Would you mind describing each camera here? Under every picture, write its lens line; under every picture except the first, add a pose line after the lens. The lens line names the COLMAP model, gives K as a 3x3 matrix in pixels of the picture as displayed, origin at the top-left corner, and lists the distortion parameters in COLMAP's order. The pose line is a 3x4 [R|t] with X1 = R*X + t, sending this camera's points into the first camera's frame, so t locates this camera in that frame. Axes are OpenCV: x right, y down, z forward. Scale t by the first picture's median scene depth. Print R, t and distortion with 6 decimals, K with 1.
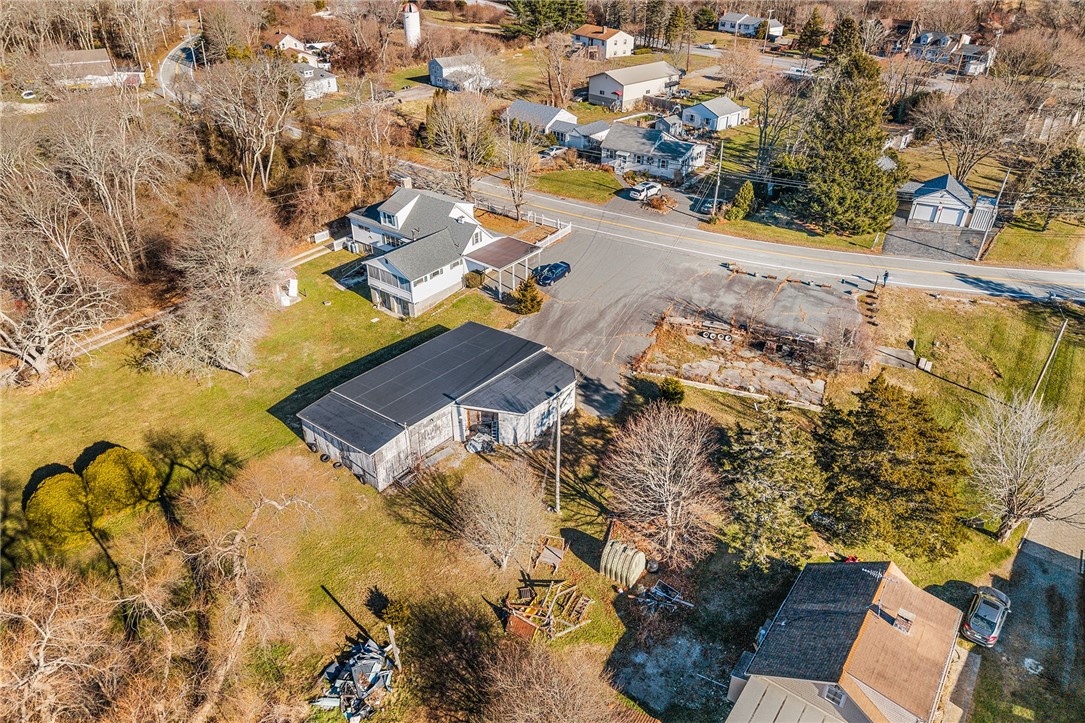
lens RADIAL K [[726.1, 0, 537.2], [0, 726.1, 355.9], [0, 0, 1]] dist [0.033941, -0.043059]
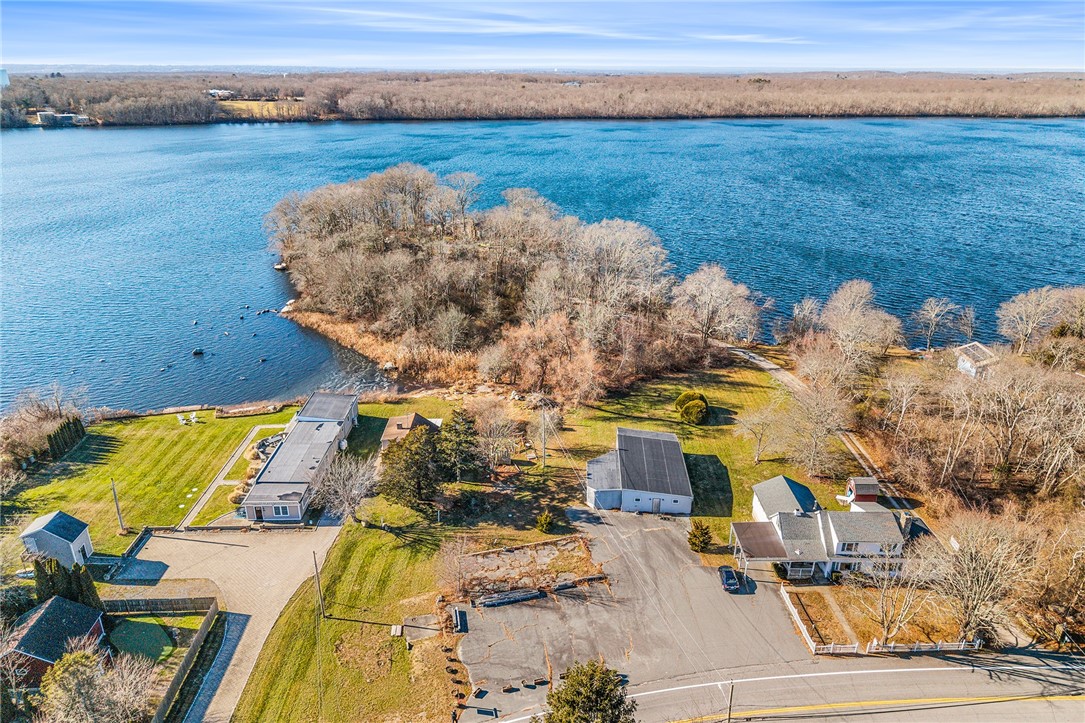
lens RADIAL K [[726.1, 0, 538.1], [0, 726.1, 356.8], [0, 0, 1]] dist [0.033941, -0.043059]
pose [[-0.796835, 0.216798, -0.563962, 0.785384], [-0.321405, 0.638289, 0.699490, -0.990691], [0.511619, 0.738638, -0.438931, 1.123730]]
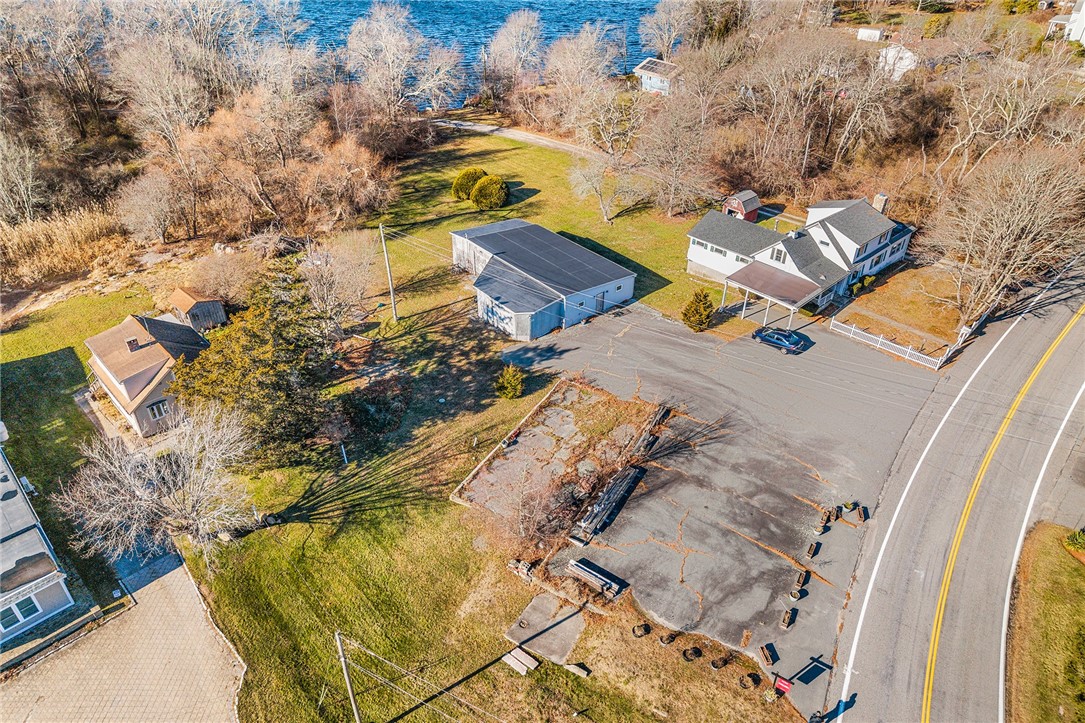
lens RADIAL K [[726.1, 0, 540.0], [0, 726.1, 373.2], [0, 0, 1]] dist [0.033941, -0.043059]
pose [[-0.162275, 0.564327, -0.809446, 0.754173], [-0.524091, 0.645755, 0.555274, -0.408797], [0.836059, 0.514330, 0.190969, 0.673339]]
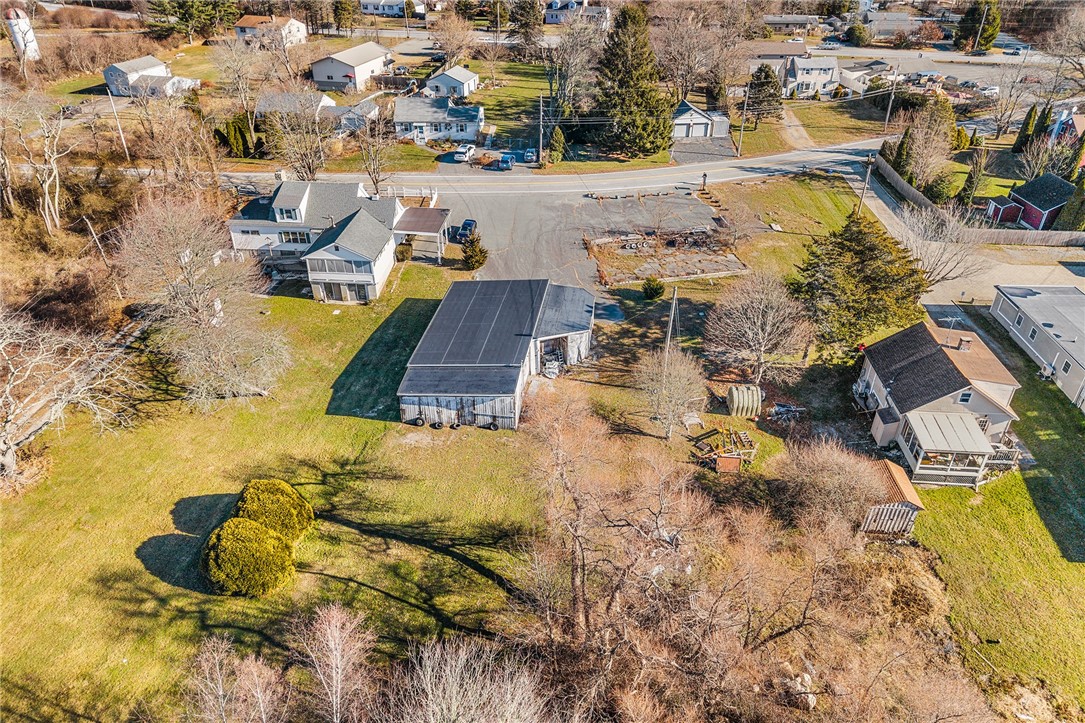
lens RADIAL K [[726.1, 0, 535.2], [0, 726.1, 363.8], [0, 0, 1]] dist [0.033941, -0.043059]
pose [[0.842621, -0.293554, 0.451459, -0.441013], [0.286182, 0.954275, 0.086361, 0.007144], [-0.456168, 0.056430, 0.888103, 0.029203]]
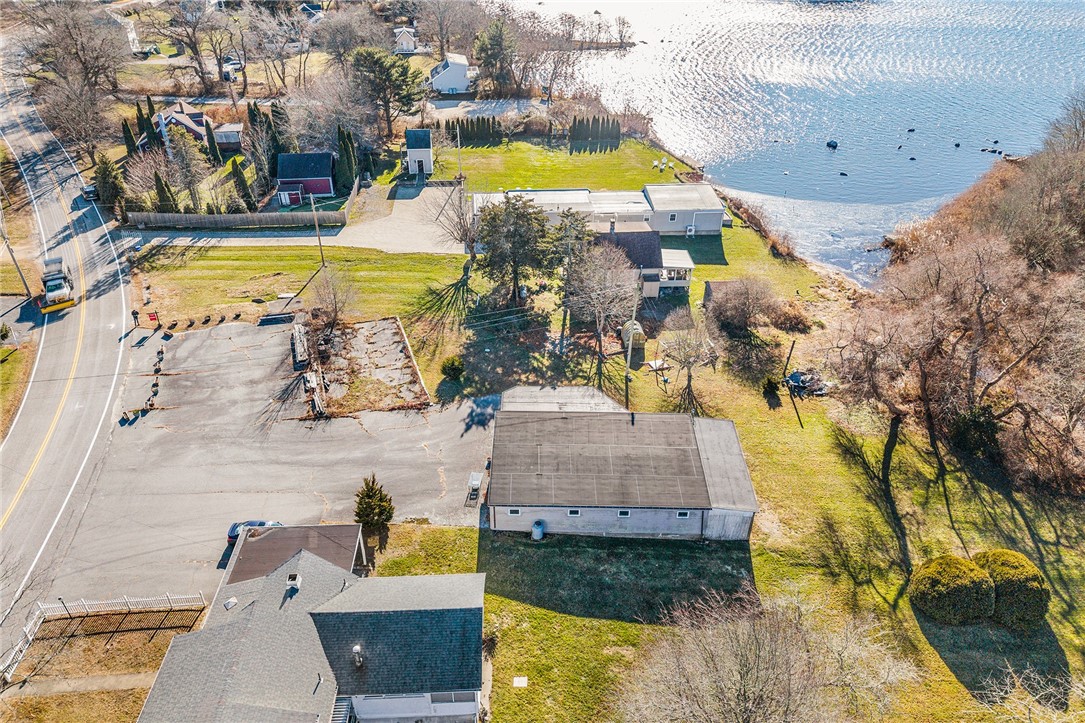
lens RADIAL K [[726.1, 0, 544.1], [0, 726.1, 361.4], [0, 0, 1]] dist [0.033941, -0.043059]
pose [[-0.650902, -0.428211, 0.626866, -0.468862], [0.384937, 0.525548, 0.758698, -0.586736], [-0.654331, 0.735142, -0.177246, 0.876316]]
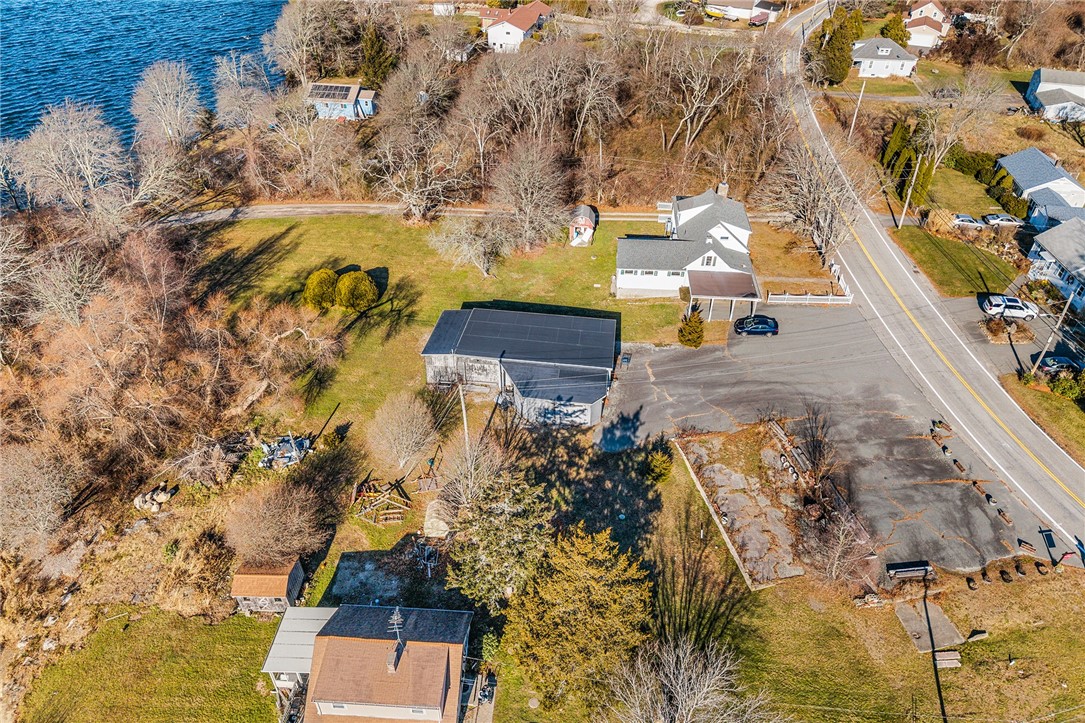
lens RADIAL K [[726.1, 0, 543.8], [0, 726.1, 361.5], [0, 0, 1]] dist [0.033941, -0.043059]
pose [[0.552977, 0.517256, -0.653194, 0.546319], [-0.442323, 0.846614, 0.295965, -0.246536], [0.706093, 0.125261, 0.696952, 0.125979]]
